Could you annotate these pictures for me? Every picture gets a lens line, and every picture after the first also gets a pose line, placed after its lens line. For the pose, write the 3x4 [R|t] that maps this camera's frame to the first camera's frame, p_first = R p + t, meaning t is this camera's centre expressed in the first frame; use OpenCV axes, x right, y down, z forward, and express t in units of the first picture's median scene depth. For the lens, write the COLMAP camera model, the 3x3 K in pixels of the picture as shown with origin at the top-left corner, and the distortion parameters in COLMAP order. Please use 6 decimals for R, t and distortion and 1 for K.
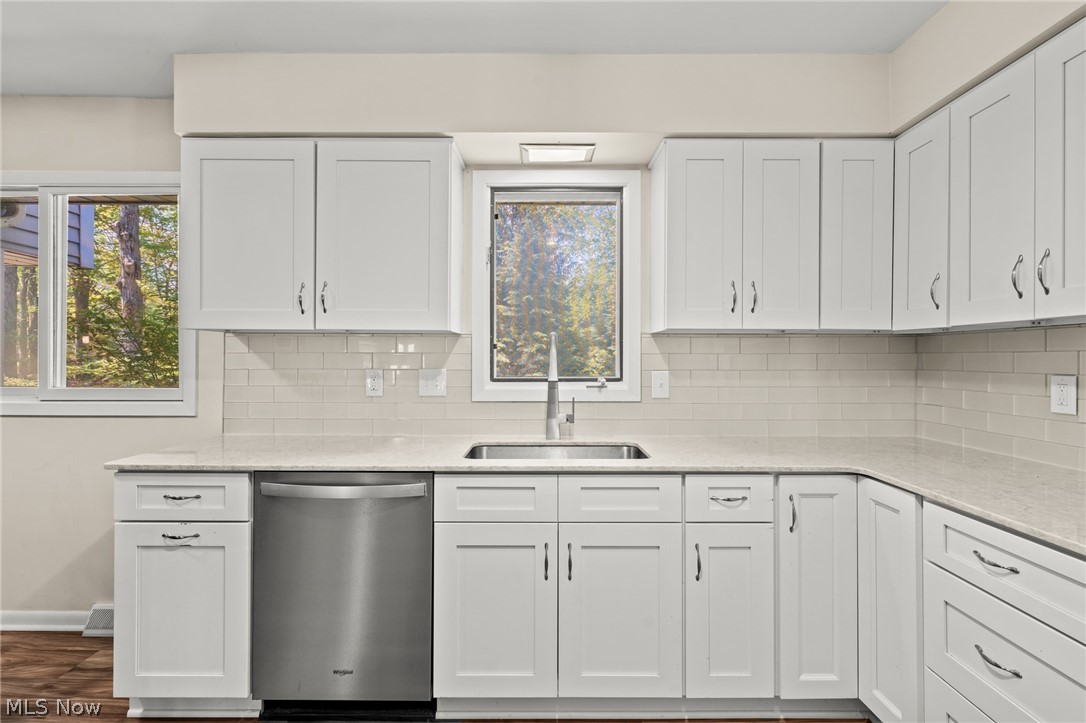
lens RADIAL K [[519.5, 0, 552.7], [0, 519.5, 355.9], [0, 0, 1]] dist [0.004859, -0.000088]
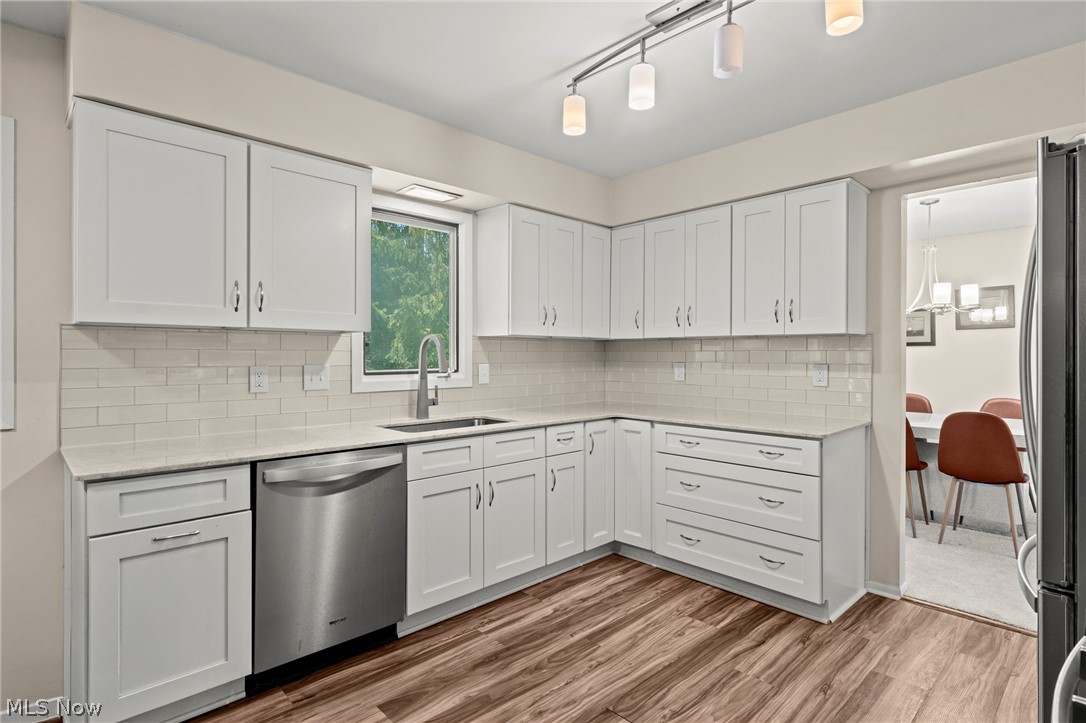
lens RADIAL K [[541.1, 0, 565.4], [0, 541.1, 357.6], [0, 0, 1]] dist [0.000287, 0.001547]
pose [[0.709789, -0.005439, 0.704393, -0.764686], [-0.002042, 0.999950, 0.009780, -0.002527], [-0.704411, -0.008380, 0.709743, -0.196017]]
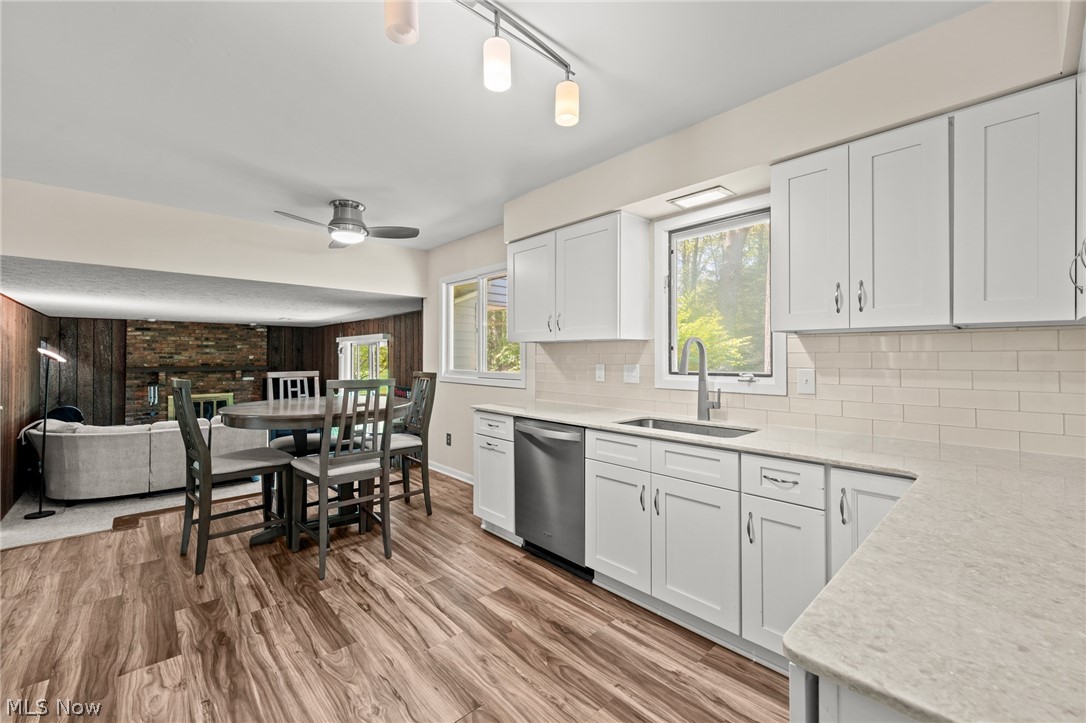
lens RADIAL K [[455.2, 0, 551.6], [0, 455.2, 351.1], [0, 0, 1]] dist [0.005141, 0.000297]
pose [[0.684193, -0.010944, -0.729219, 0.635108], [0.006115, 0.999938, -0.009269, -0.002180], [0.729275, 0.001882, 0.684218, -0.045367]]
